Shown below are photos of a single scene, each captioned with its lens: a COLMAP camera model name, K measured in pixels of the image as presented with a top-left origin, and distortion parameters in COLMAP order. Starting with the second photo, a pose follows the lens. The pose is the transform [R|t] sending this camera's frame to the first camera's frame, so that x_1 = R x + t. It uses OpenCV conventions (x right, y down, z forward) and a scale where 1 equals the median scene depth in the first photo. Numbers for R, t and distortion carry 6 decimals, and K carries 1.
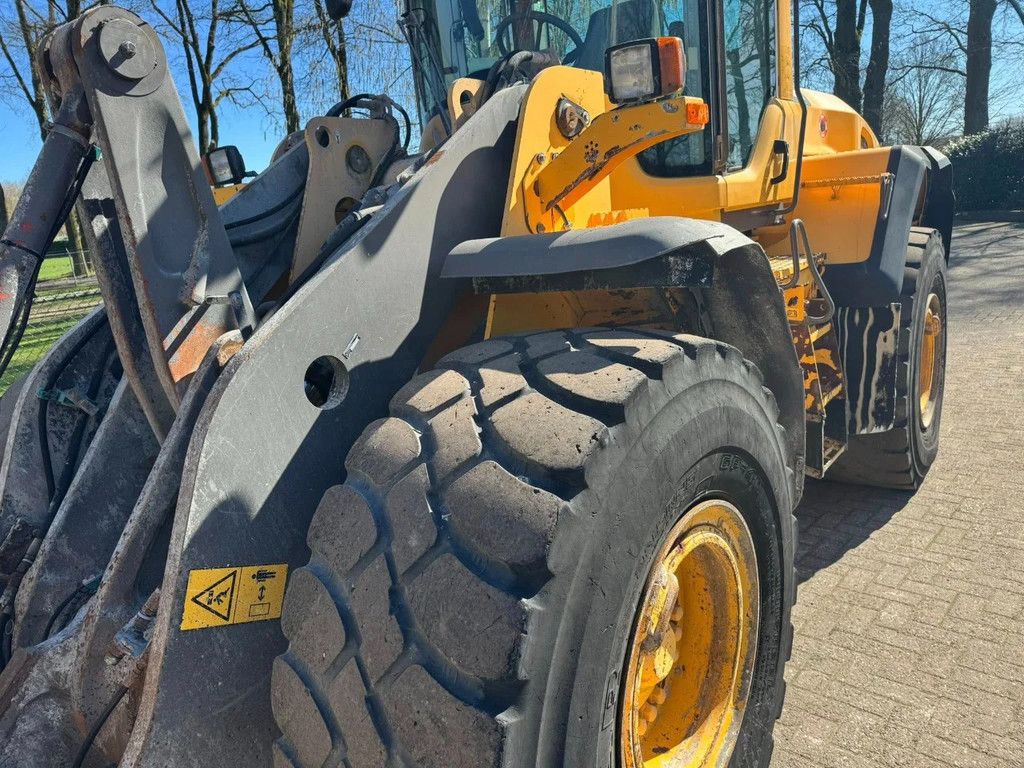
lens RADIAL K [[712.5, 0, 512.0], [0, 712.5, 384.0], [0, 0, 1]] dist [0.059430, -0.067068]
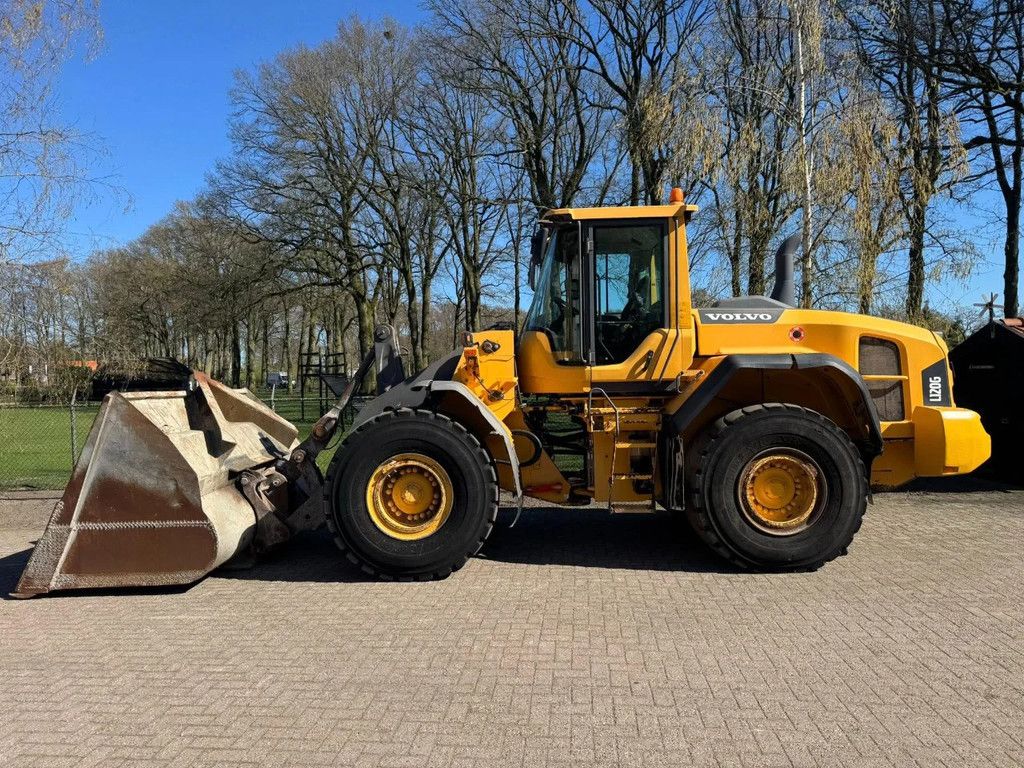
lens RADIAL K [[704.3, 0, 512.0], [0, 704.3, 384.0], [0, 0, 1]] dist [0.042369, -0.035850]
pose [[0.605457, 0.094899, -0.790200, 1.707366], [-0.224515, 0.972907, -0.055184, -0.050393], [0.763554, 0.210823, 0.610360, -0.484968]]
